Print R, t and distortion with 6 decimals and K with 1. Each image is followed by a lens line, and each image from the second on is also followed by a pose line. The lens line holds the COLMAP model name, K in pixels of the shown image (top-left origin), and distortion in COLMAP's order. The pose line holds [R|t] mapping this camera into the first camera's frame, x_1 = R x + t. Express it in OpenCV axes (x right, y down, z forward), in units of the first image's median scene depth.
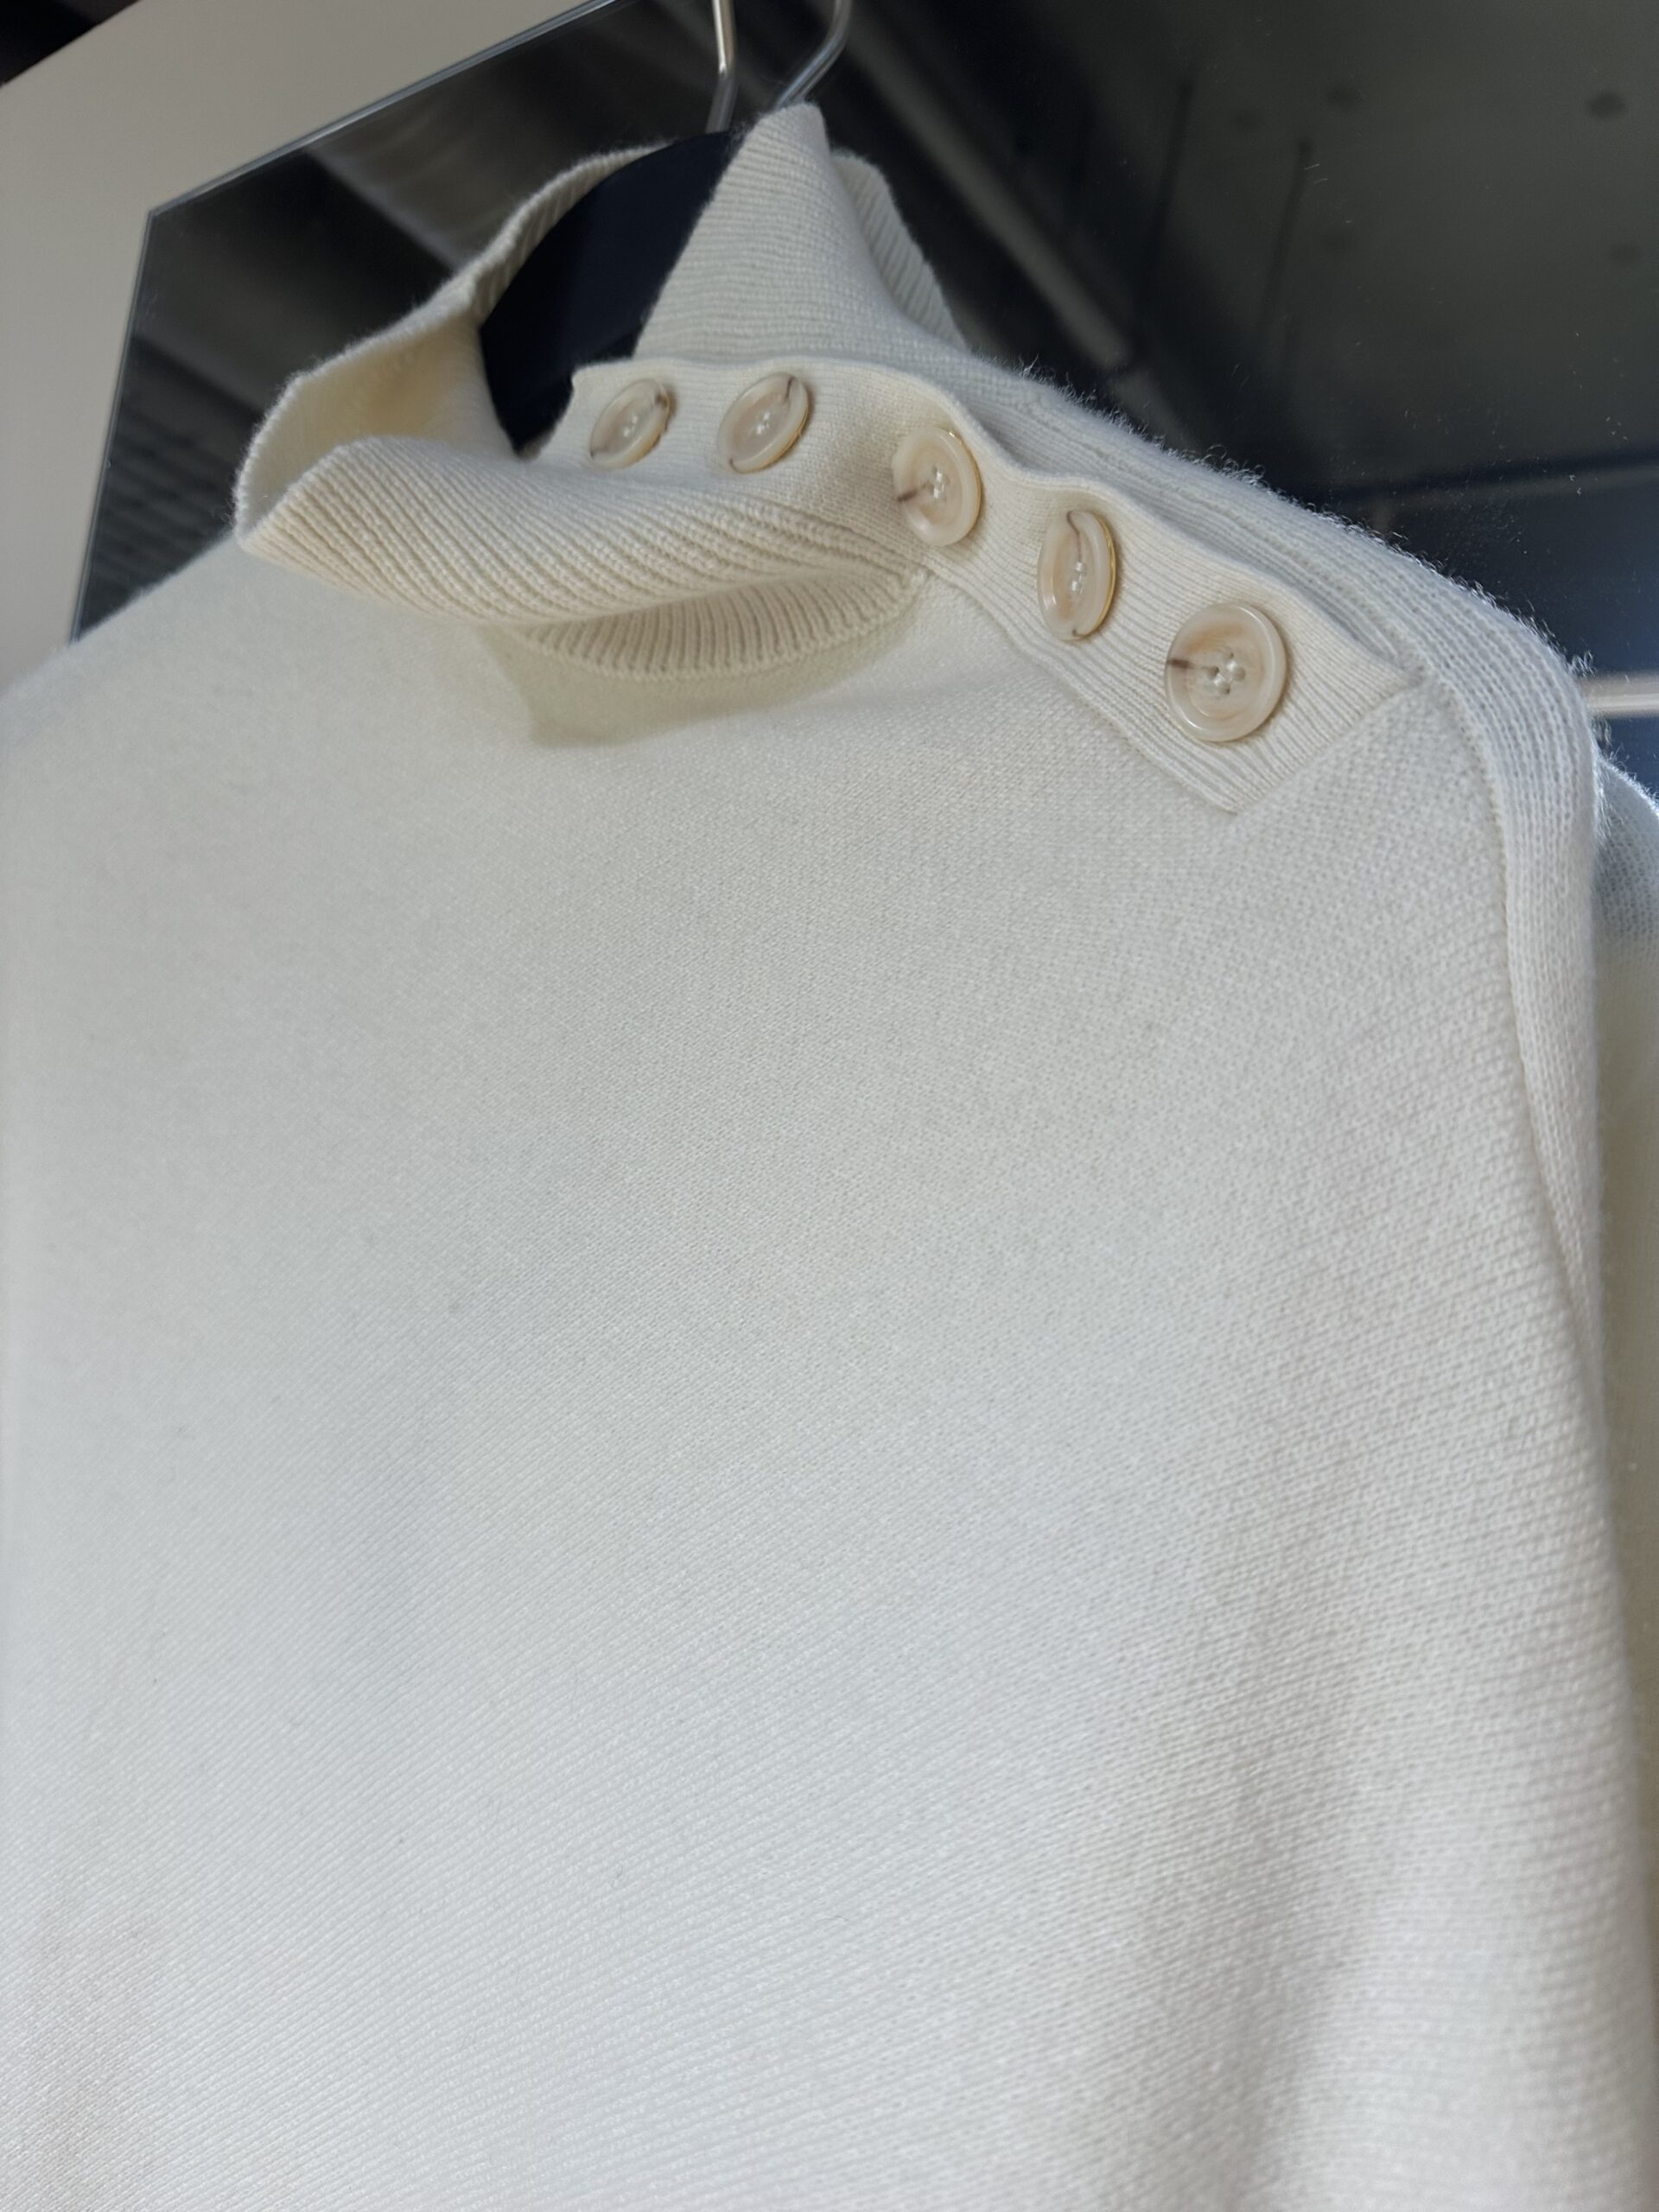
lens RADIAL K [[1557.9, 0, 829.5], [0, 1557.9, 1106.0], [0, 0, 1]] dist [0.040367, -0.070477]
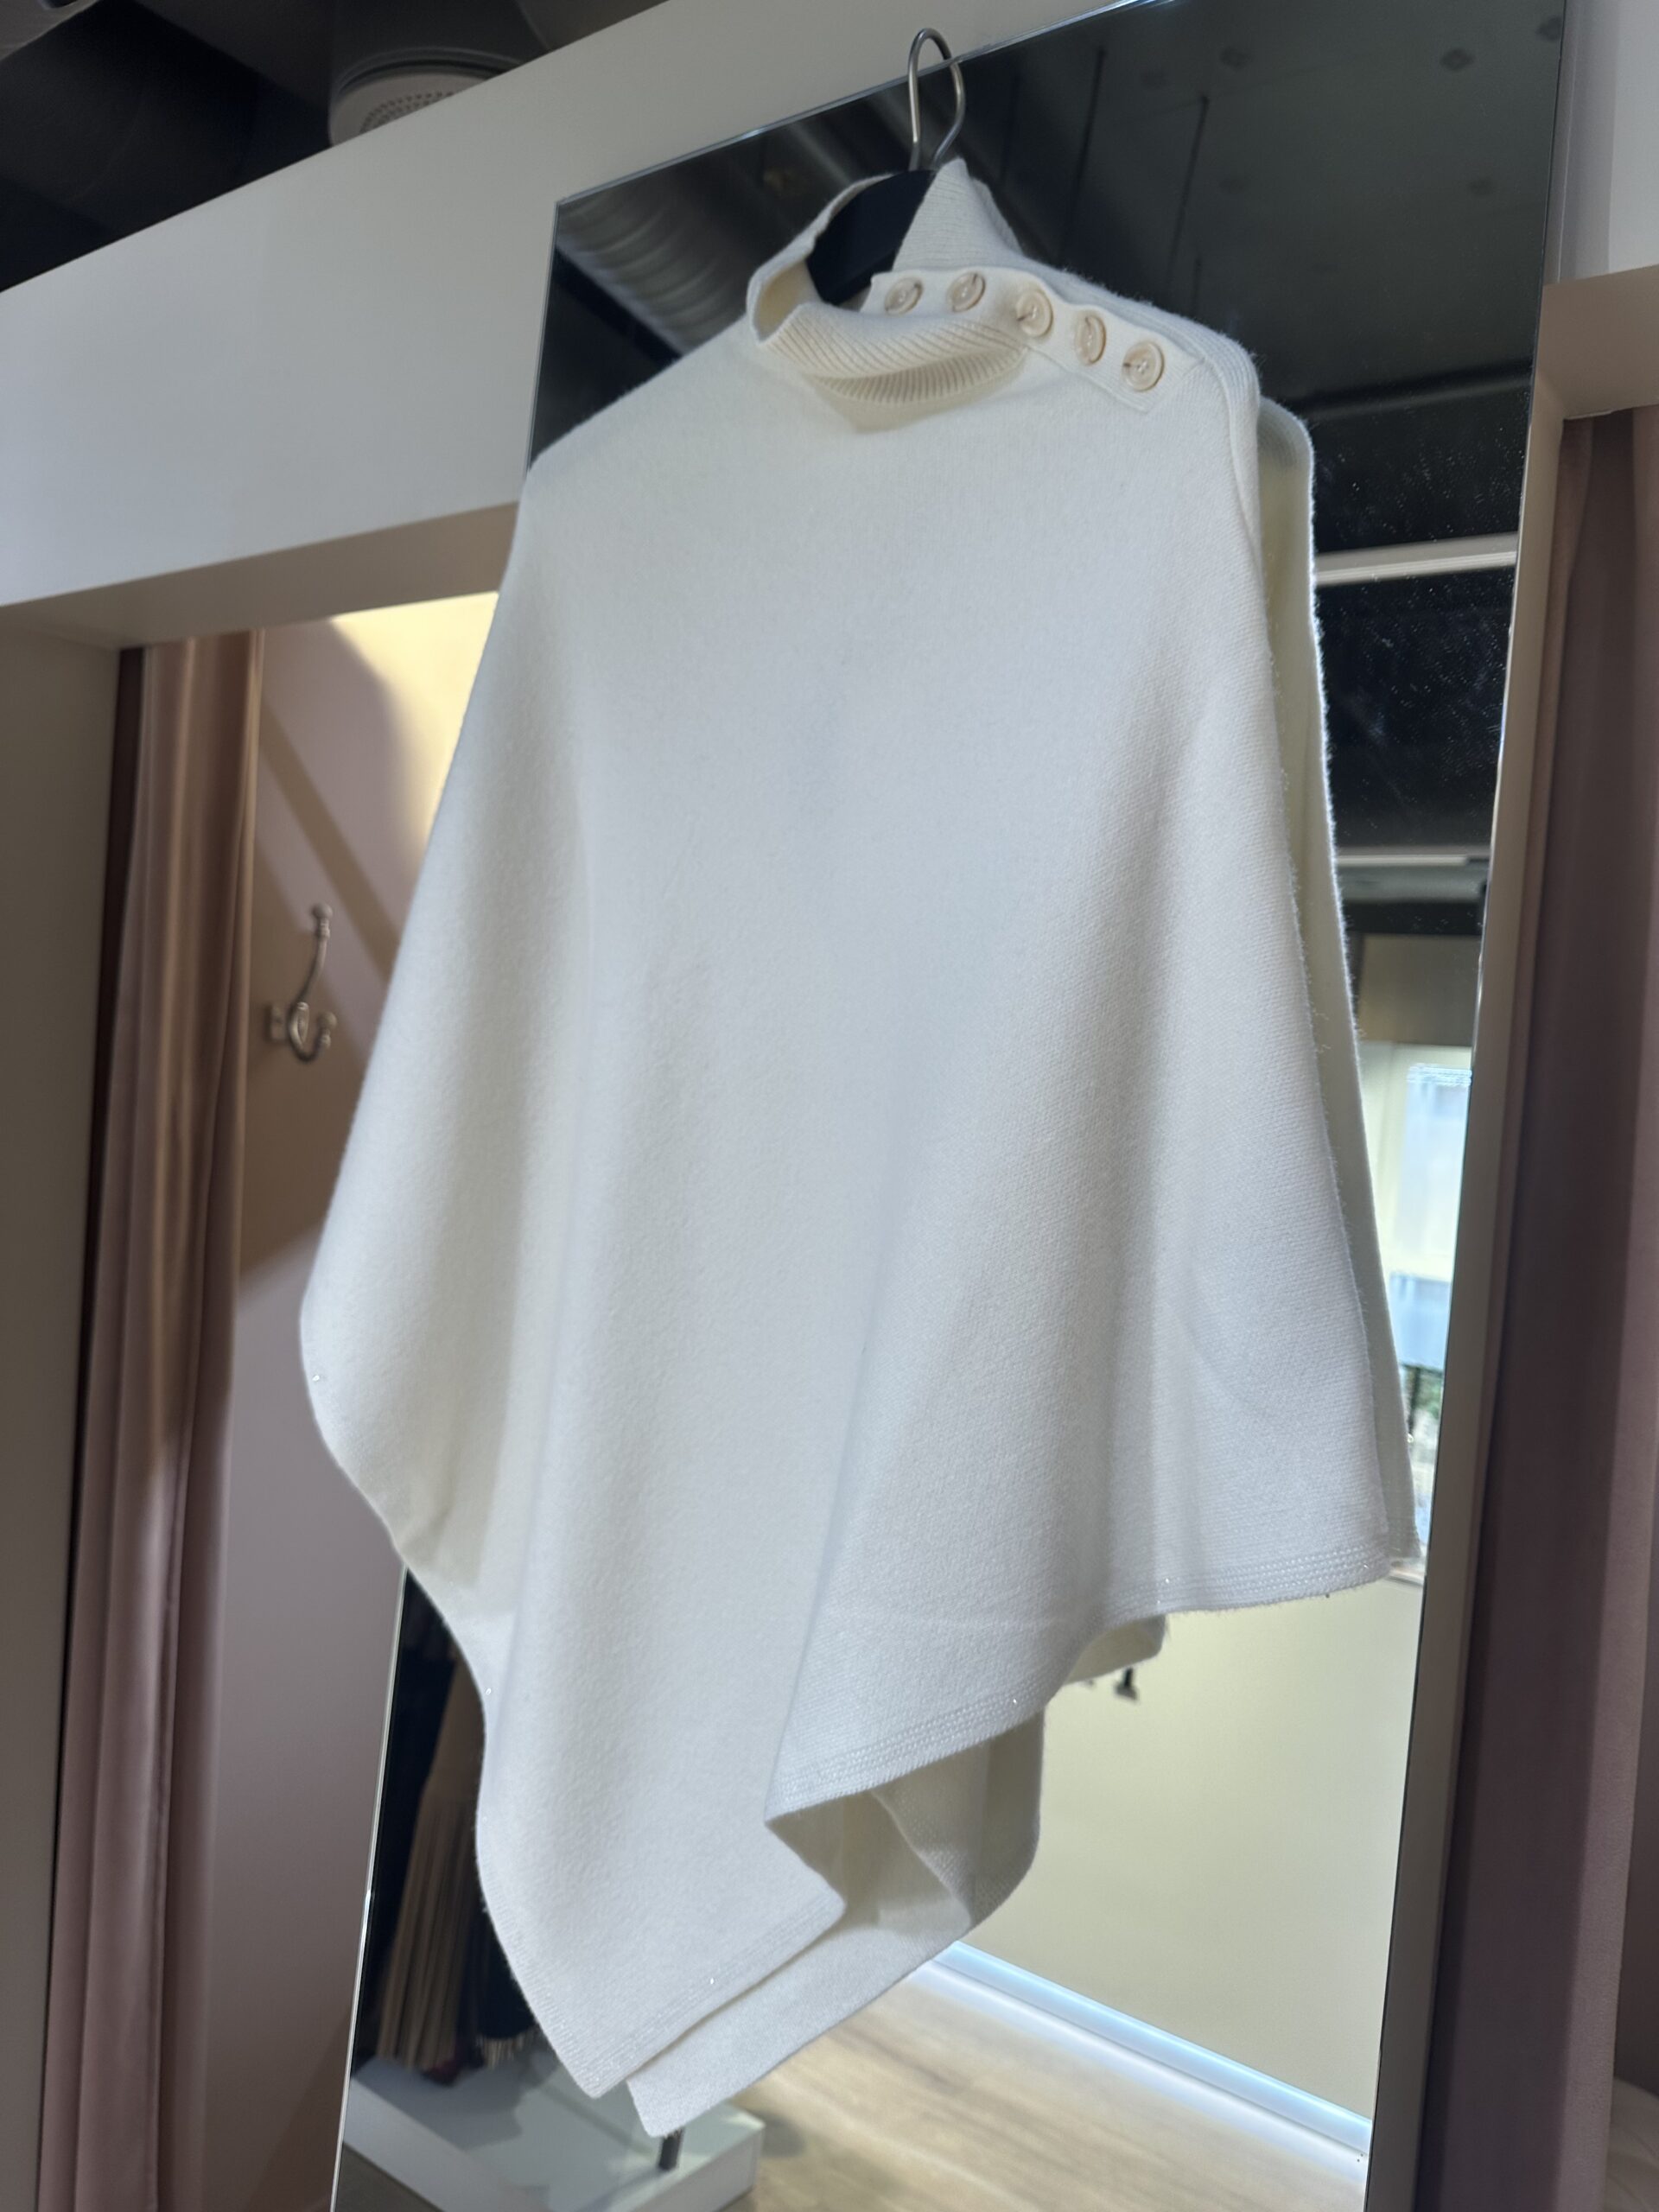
lens RADIAL K [[1538.8, 0, 829.6], [0, 1538.8, 1097.5], [0, 0, 1]] dist [0.077983, -0.106701]
pose [[0.998545, -0.038178, 0.038094, -0.426023], [0.037257, 0.999003, 0.024592, 0.851328], [-0.038995, -0.023137, 0.998972, -1.655062]]
